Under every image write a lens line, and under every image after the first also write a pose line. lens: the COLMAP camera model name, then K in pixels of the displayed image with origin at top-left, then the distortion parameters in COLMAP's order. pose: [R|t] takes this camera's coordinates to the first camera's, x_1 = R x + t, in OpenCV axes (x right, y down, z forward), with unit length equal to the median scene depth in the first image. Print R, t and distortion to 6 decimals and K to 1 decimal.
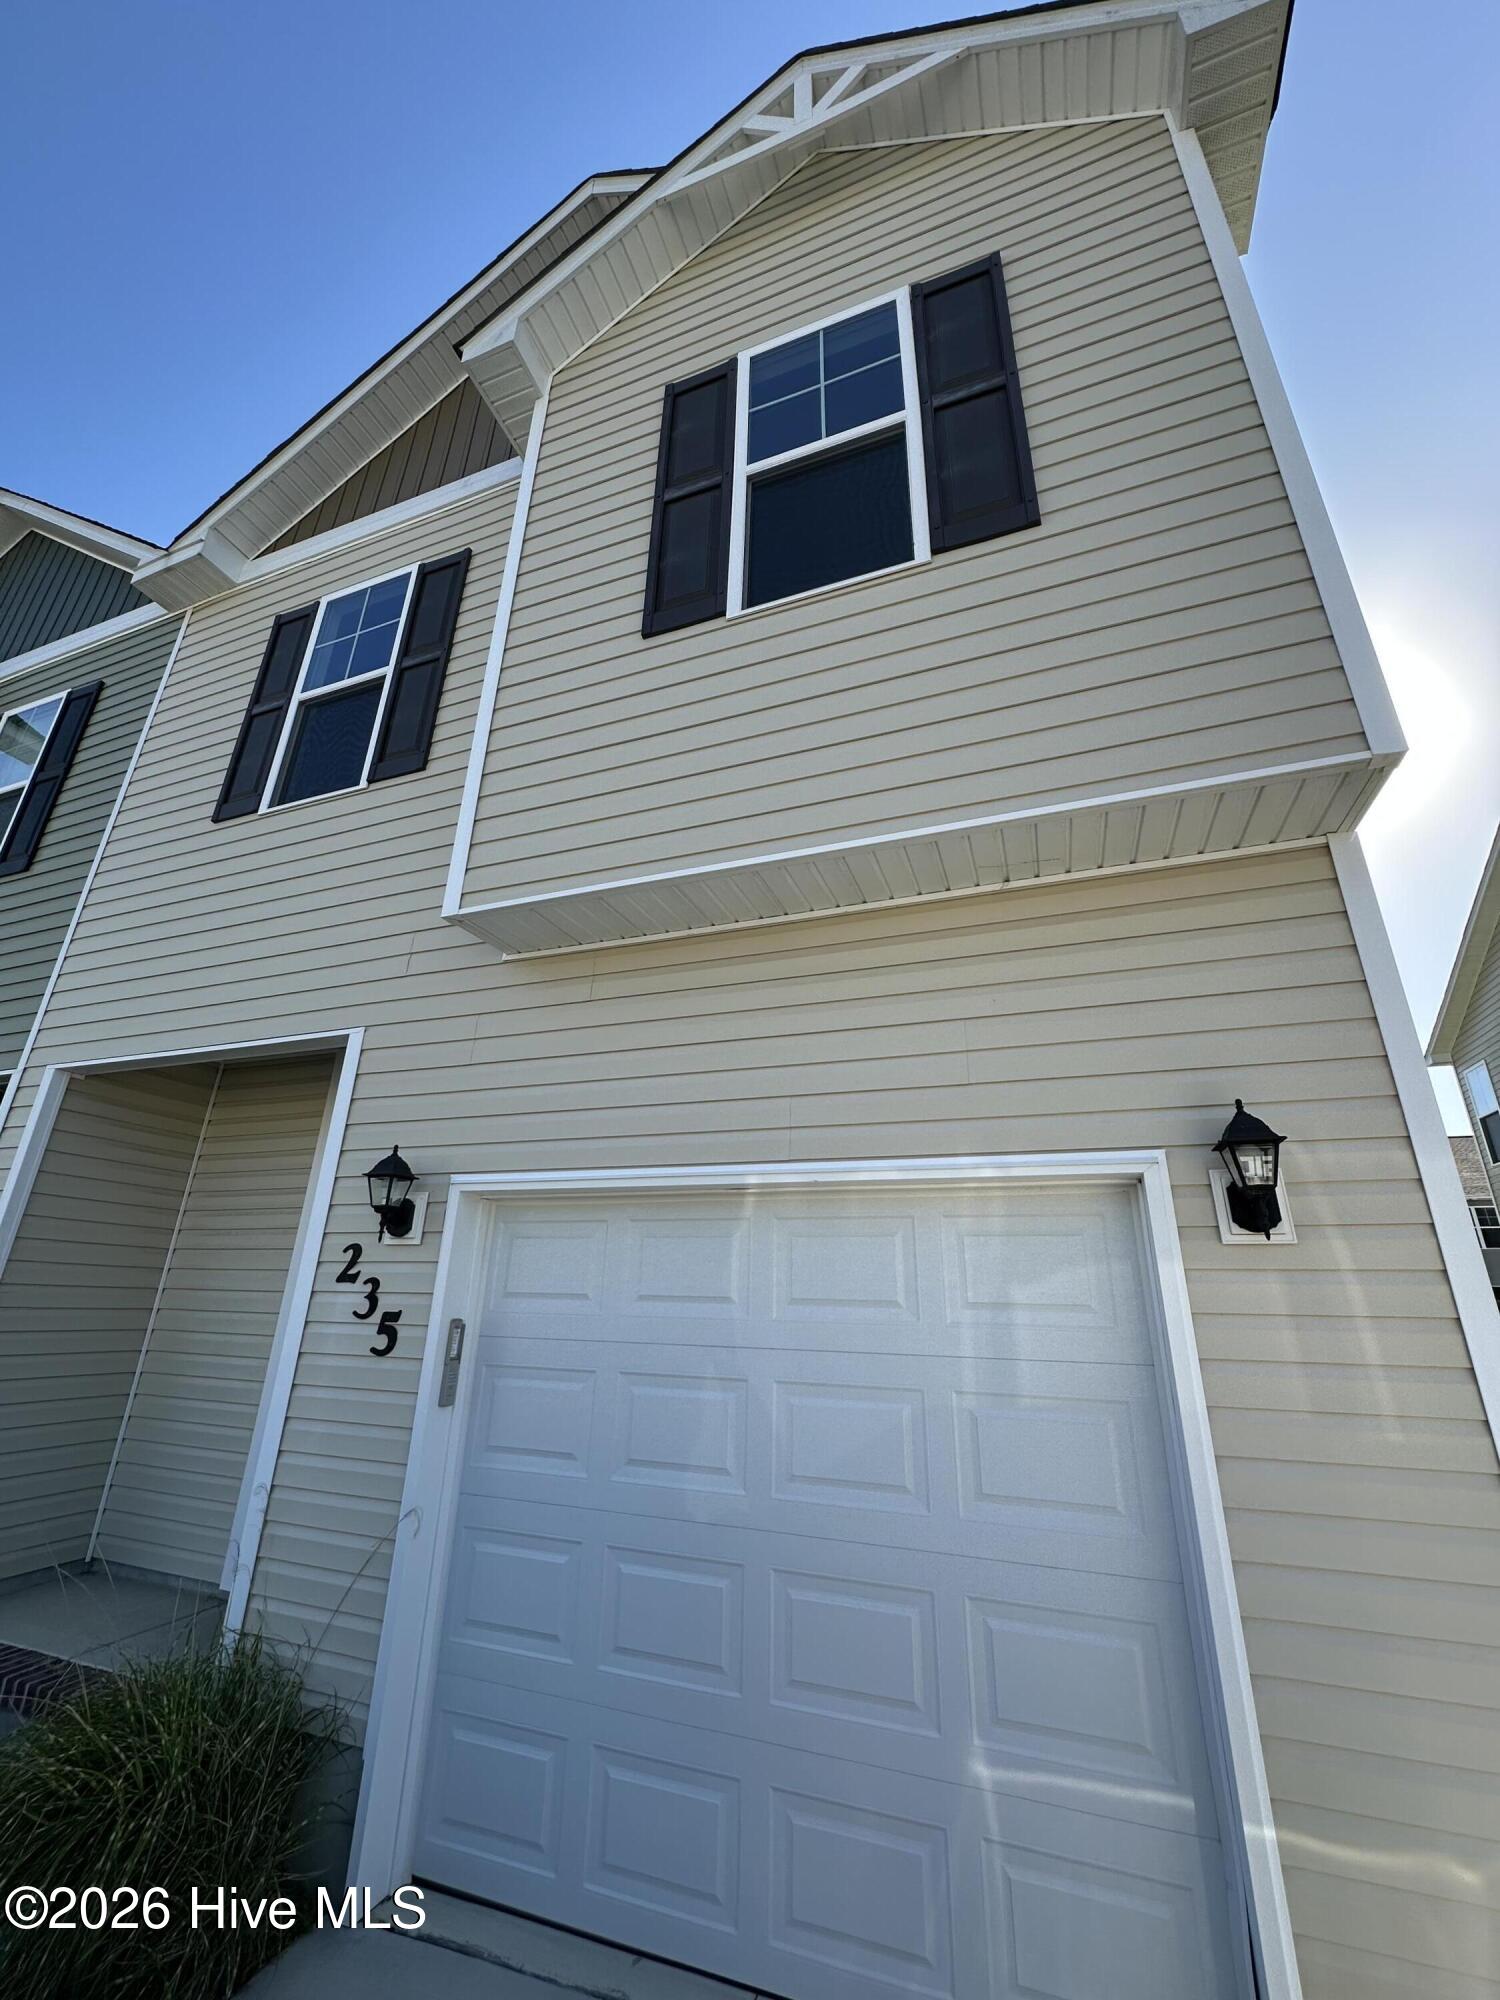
lens RADIAL K [[793.5, 0, 749.9], [0, 793.5, 1000.0], [0, 0, 1]] dist [-0.002654, 0.000543]
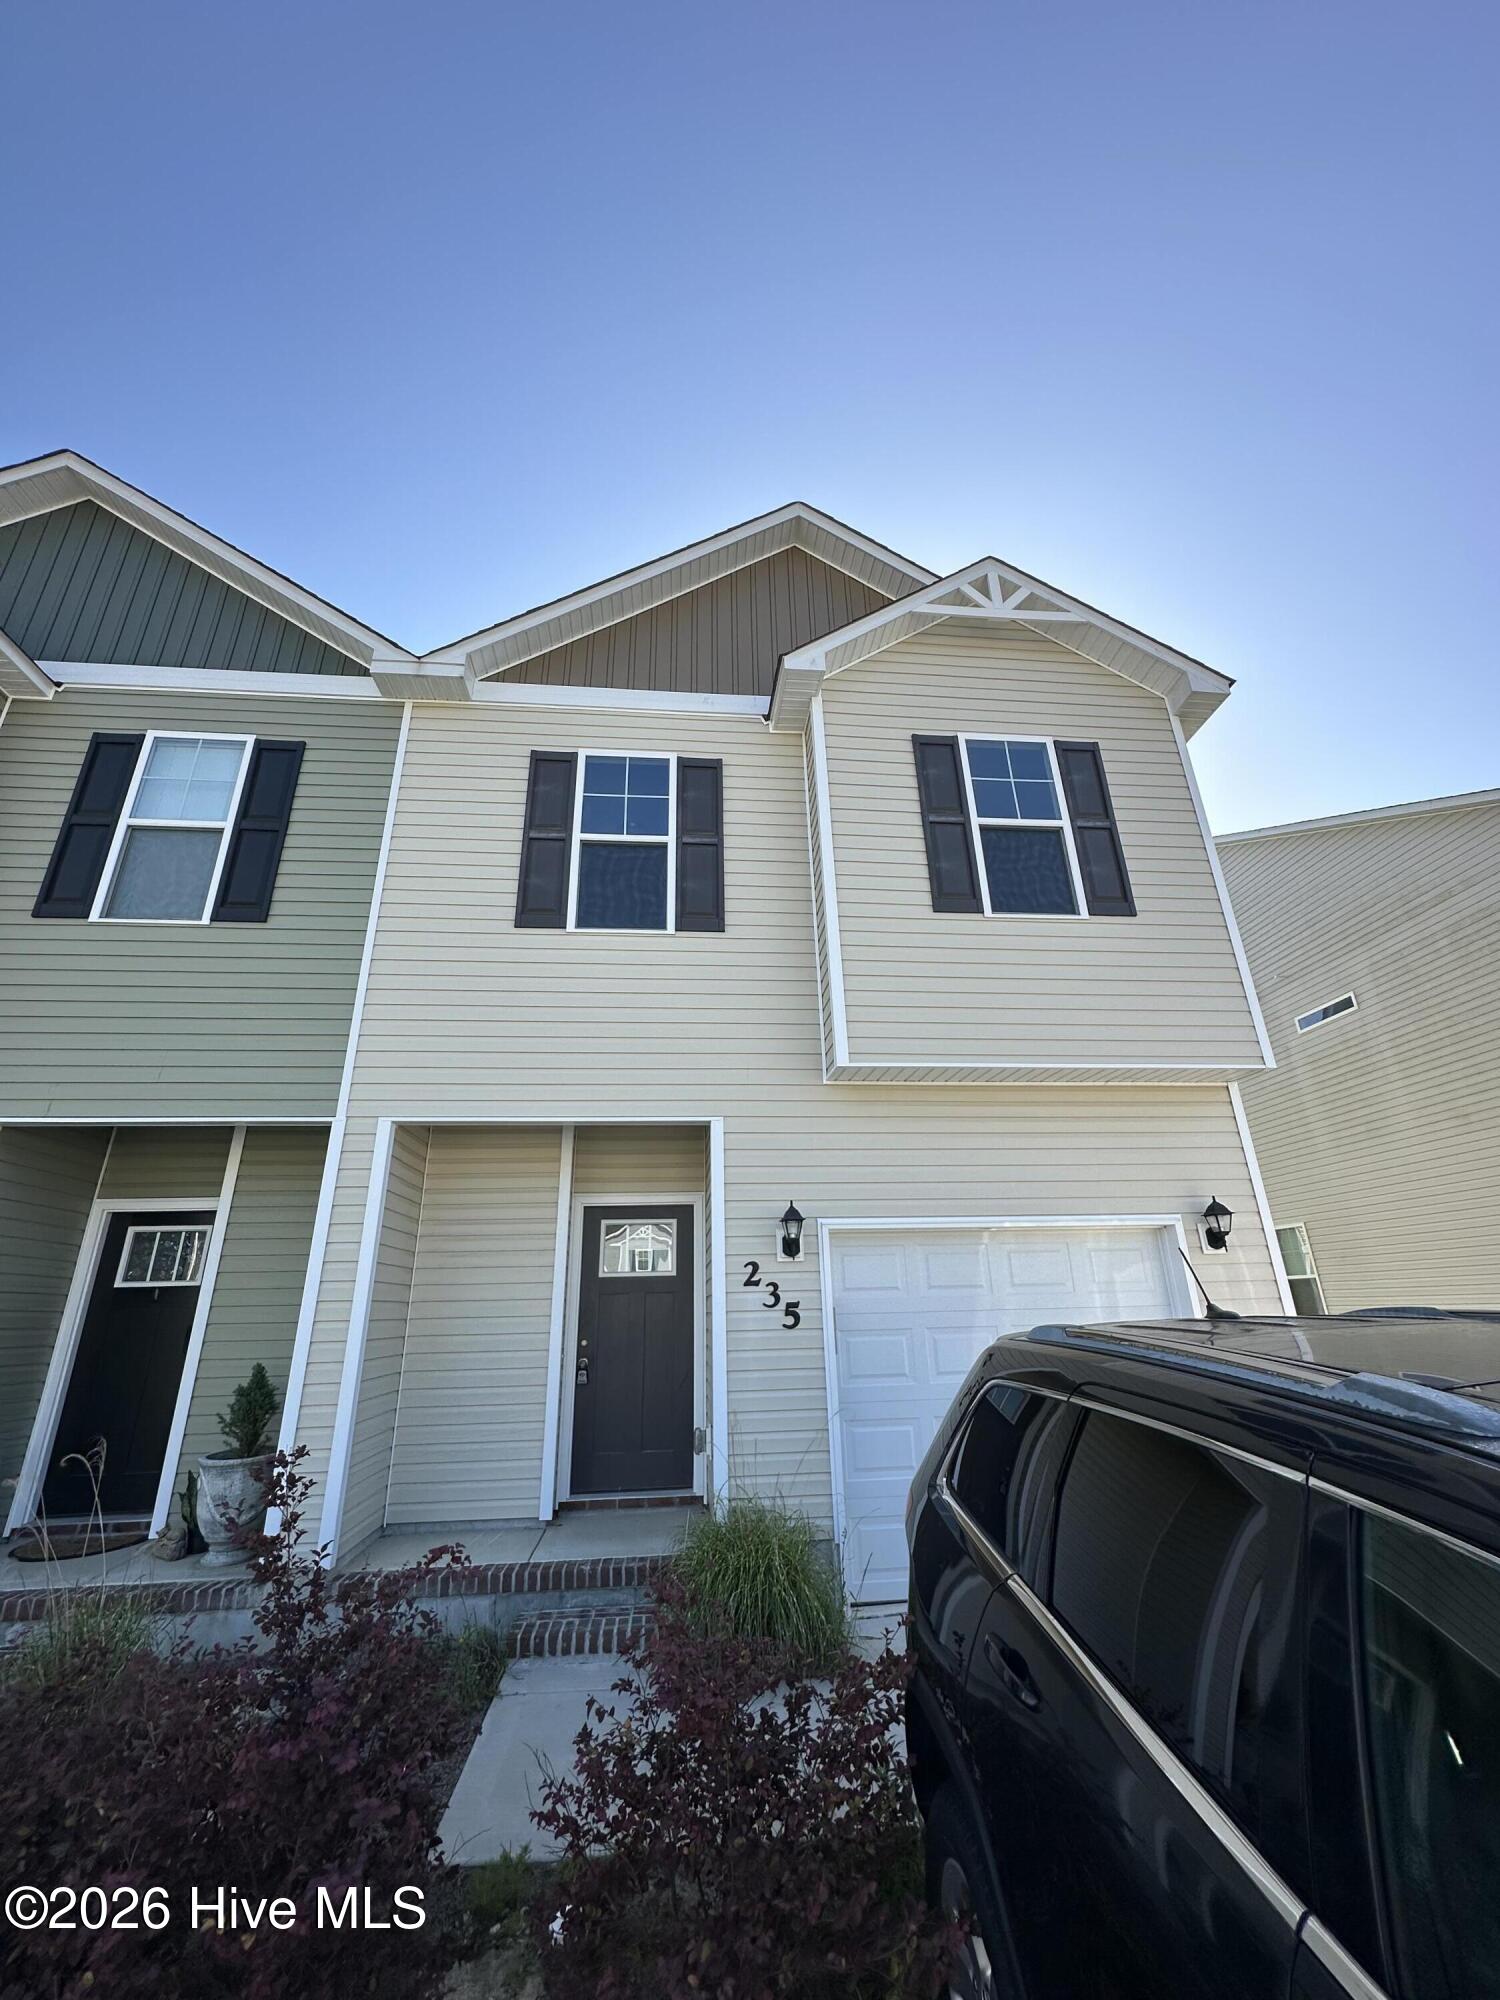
lens RADIAL K [[793.5, 0, 751.5], [0, 793.5, 996.5], [0, 0, 1]] dist [-0.002654, 0.000543]
pose [[0.899721, 0.115315, 0.420957, -1.269577], [-0.114230, 0.993063, -0.027890, -0.182715], [-0.421253, -0.022993, 0.906652, -0.445599]]
